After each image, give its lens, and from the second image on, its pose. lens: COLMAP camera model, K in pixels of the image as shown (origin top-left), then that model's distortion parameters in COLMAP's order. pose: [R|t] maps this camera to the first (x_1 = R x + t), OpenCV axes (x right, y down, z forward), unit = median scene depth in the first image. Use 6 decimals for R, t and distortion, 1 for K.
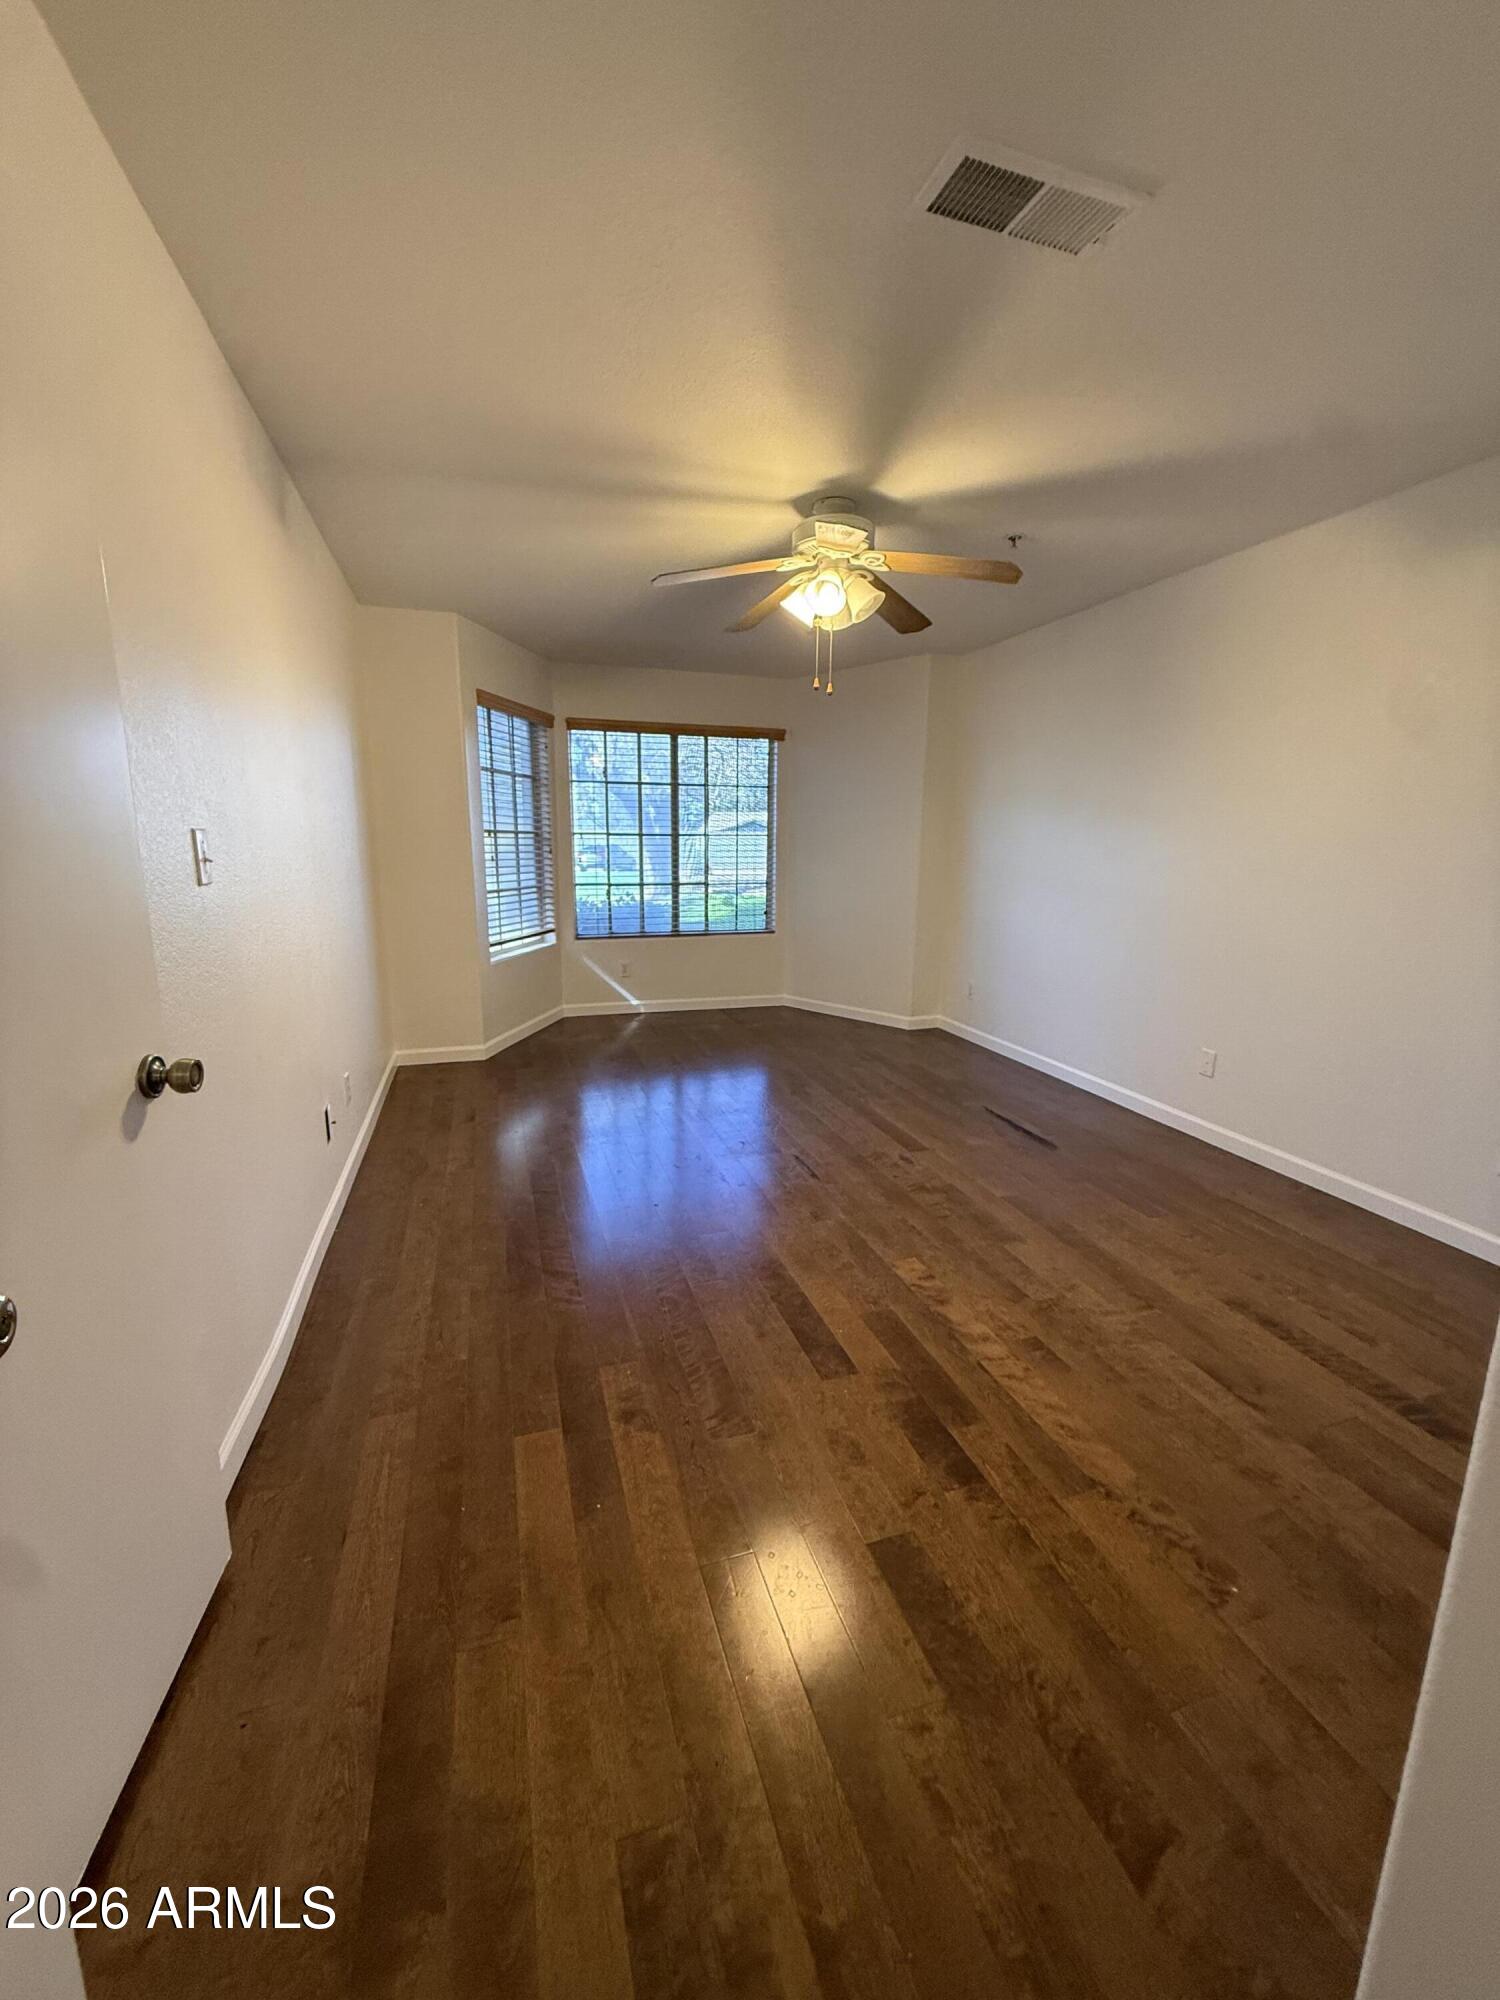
lens RADIAL K [[792.6, 0, 749.5], [0, 792.6, 997.7], [0, 0, 1]] dist [-0.001721, 0.000264]
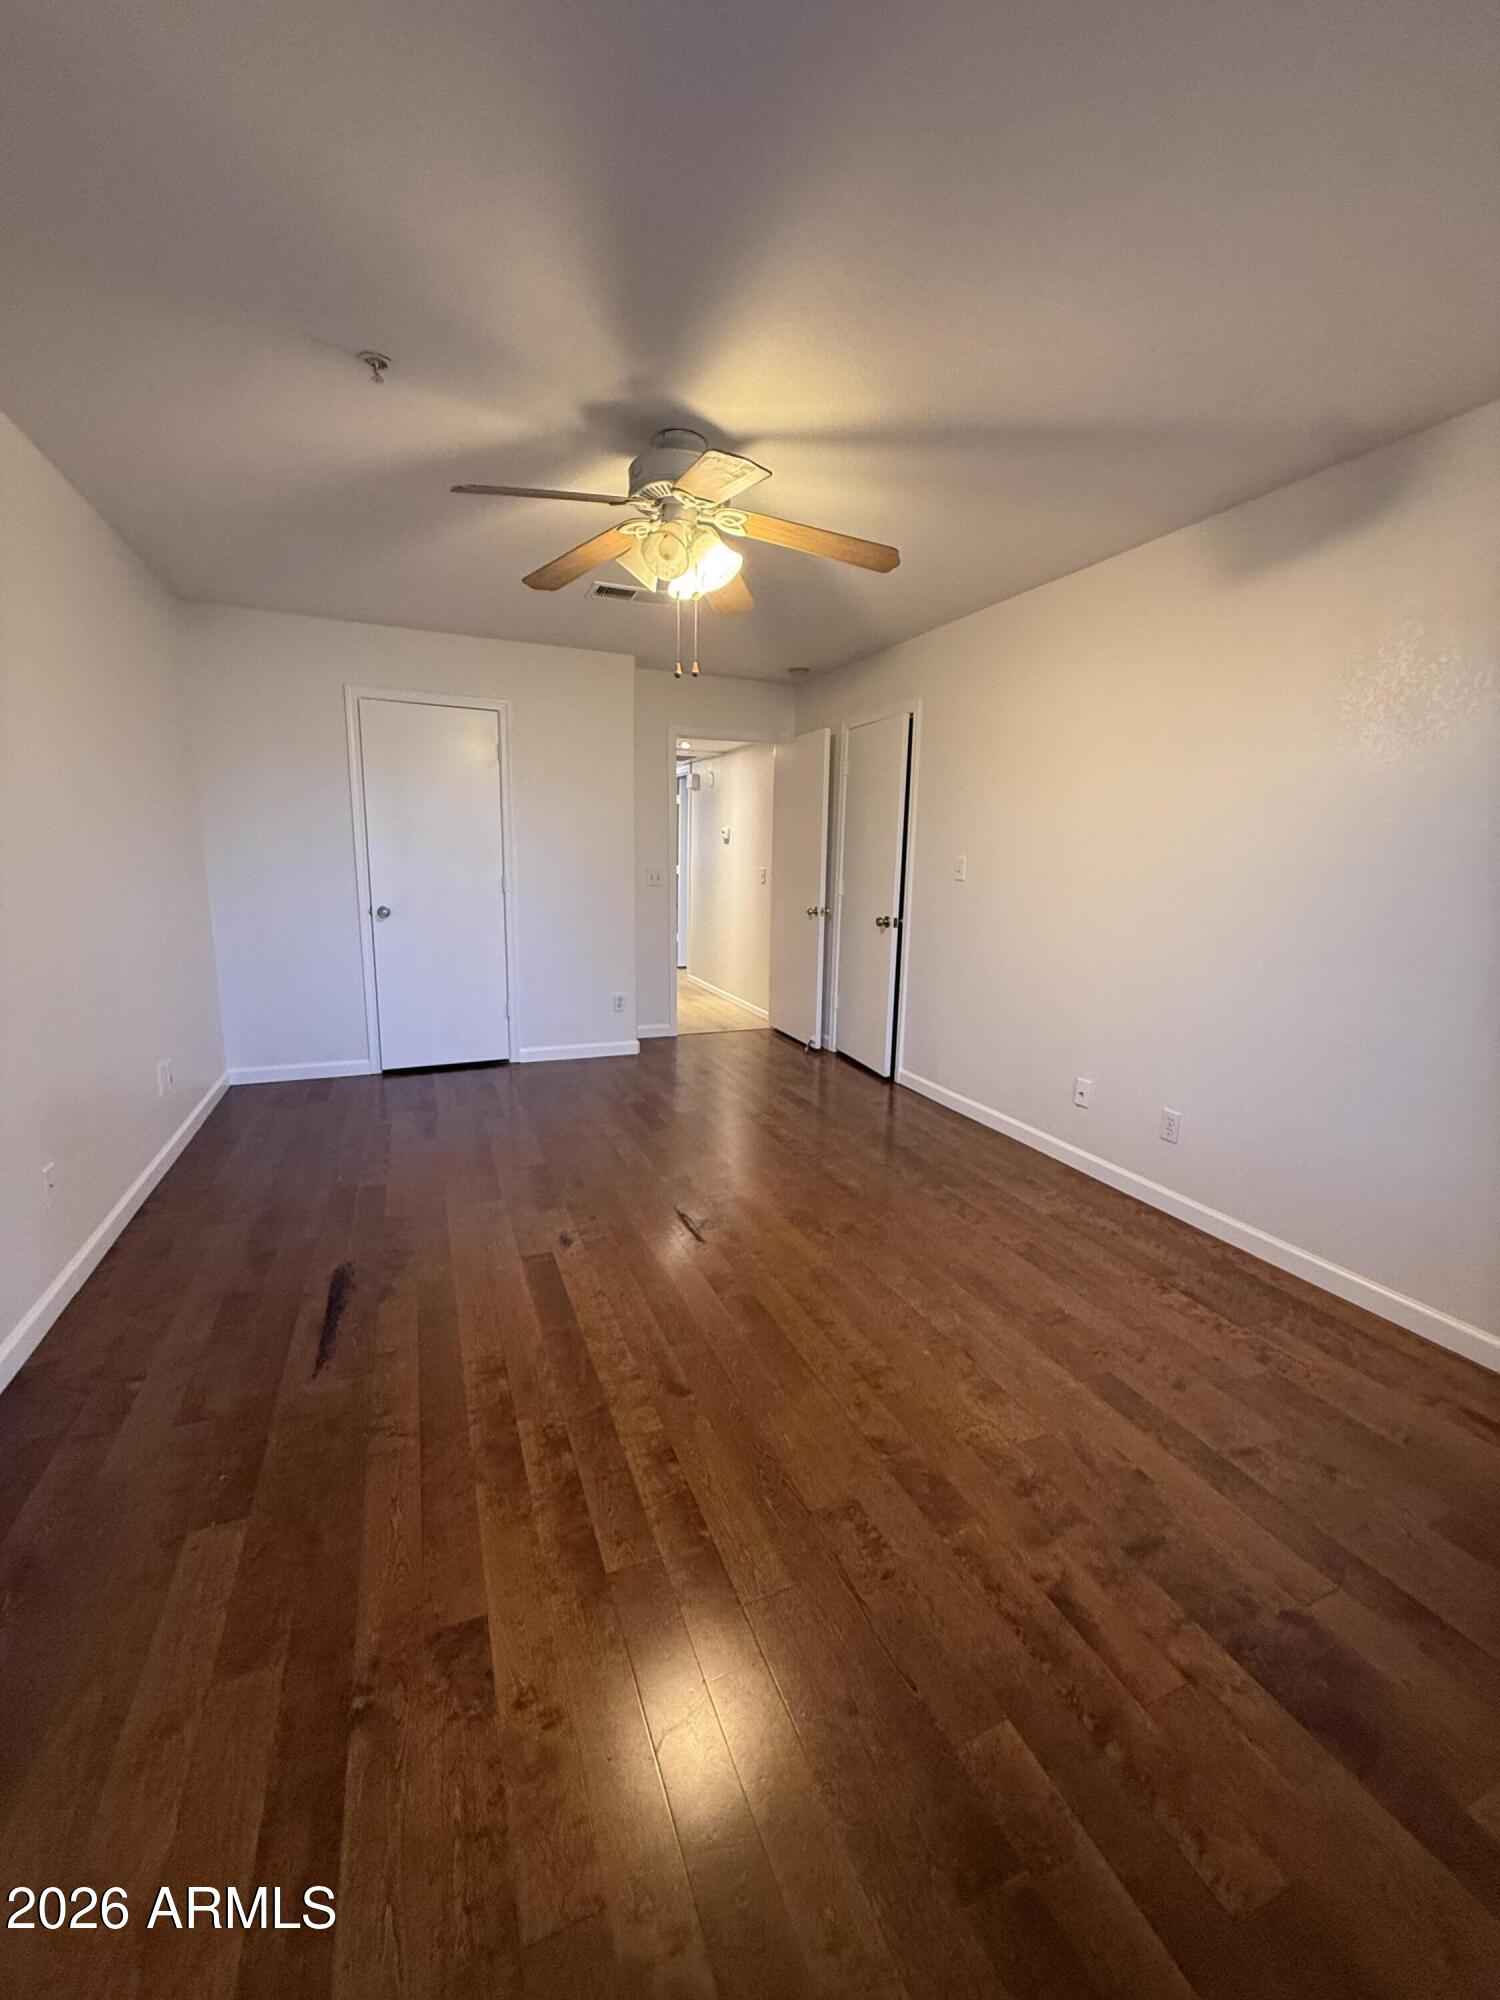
lens RADIAL K [[792.6, 0, 753.6], [0, 792.6, 999.1], [0, 0, 1]] dist [-0.001721, 0.000264]
pose [[-0.995820, -0.012922, -0.090421, 0.075959], [-0.045270, 0.929625, 0.365714, -0.313059], [0.079332, 0.368279, -0.926324, 1.569677]]
